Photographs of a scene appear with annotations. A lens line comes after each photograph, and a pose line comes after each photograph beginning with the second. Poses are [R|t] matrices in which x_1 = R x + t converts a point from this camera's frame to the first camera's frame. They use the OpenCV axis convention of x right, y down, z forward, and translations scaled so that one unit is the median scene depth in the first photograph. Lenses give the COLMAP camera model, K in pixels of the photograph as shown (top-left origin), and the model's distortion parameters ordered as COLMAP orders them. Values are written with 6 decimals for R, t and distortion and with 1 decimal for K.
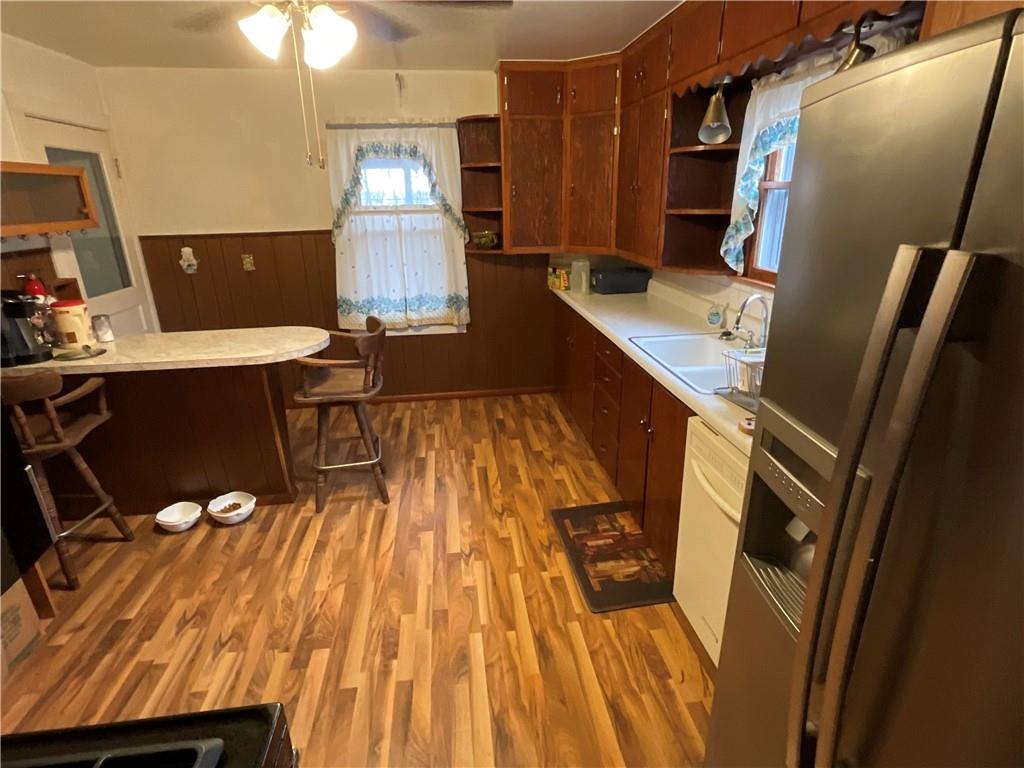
lens RADIAL K [[537.2, 0, 514.8], [0, 537.2, 385.7], [0, 0, 1]] dist [-0.004682, -0.001266]
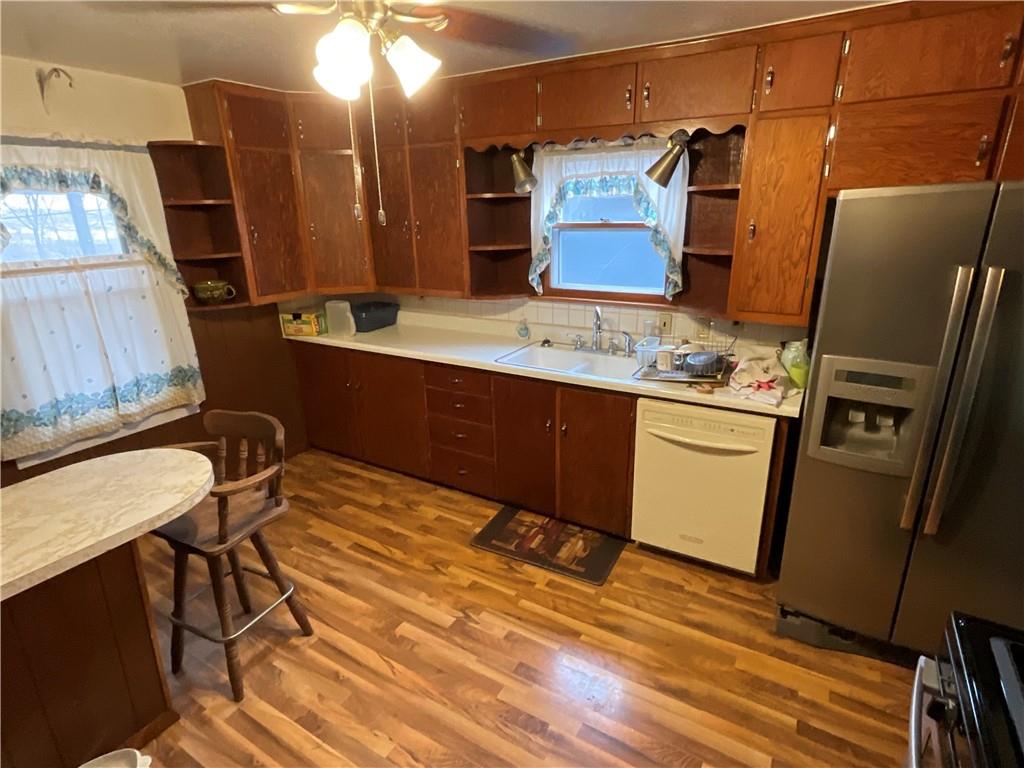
lens RADIAL K [[537.2, 0, 514.8], [0, 537.2, 385.7], [0, 0, 1]] dist [-0.004682, -0.001266]
pose [[0.619134, -0.243537, 0.746567, -0.567763], [0.273368, 0.958073, 0.085826, -0.116129], [-0.736168, 0.150950, 0.659751, 0.221766]]
